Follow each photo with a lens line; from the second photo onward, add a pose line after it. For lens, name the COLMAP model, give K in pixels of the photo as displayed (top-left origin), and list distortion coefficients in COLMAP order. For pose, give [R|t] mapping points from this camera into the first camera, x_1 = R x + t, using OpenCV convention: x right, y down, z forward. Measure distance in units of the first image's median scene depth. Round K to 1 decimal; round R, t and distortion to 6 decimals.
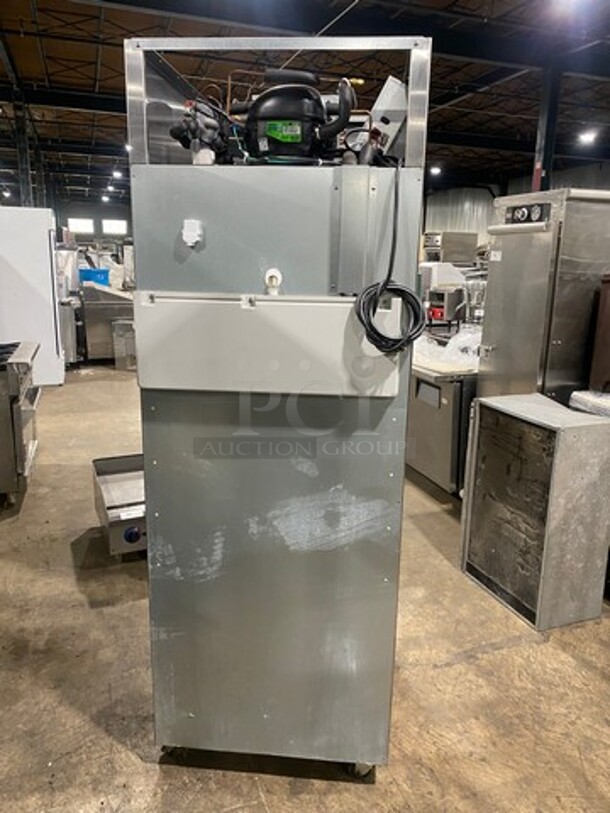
lens RADIAL K [[620.9, 0, 305.0], [0, 620.9, 406.5], [0, 0, 1]] dist [0.008466, 0.003468]
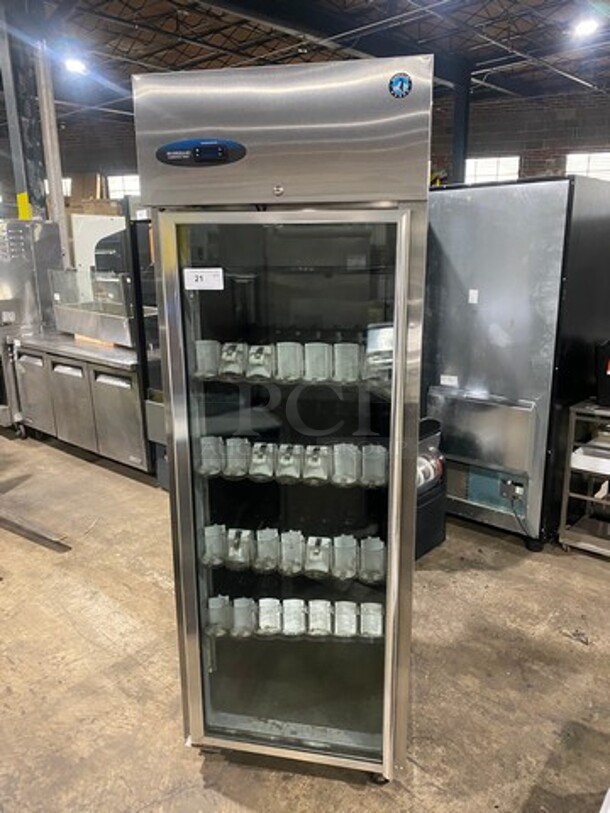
lens RADIAL K [[611.7, 0, 305.0], [0, 611.7, 406.5], [0, 0, 1]] dist [0.003964, -0.004047]
pose [[-0.881242, 0.108525, -0.460039, 0.091047], [-0.114916, 0.894889, 0.431240, -0.111673], [0.458484, 0.432892, -0.776142, 0.432707]]
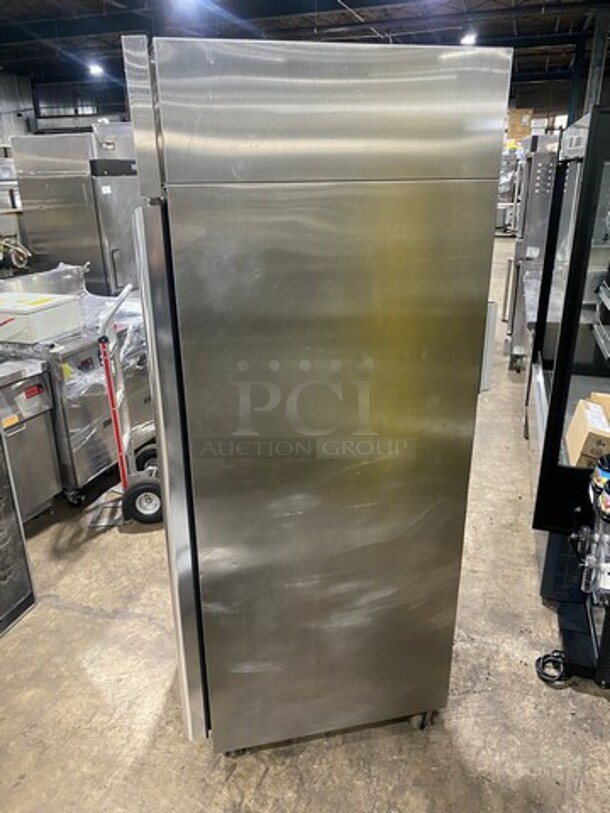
lens RADIAL K [[611.7, 0, 305.0], [0, 611.7, 406.5], [0, 0, 1]] dist [0.003964, -0.004047]
pose [[-0.788960, -0.228953, 0.570195, -0.158429], [0.140762, 0.835958, 0.530434, -0.127888], [-0.598103, 0.498753, -0.627310, 0.393204]]
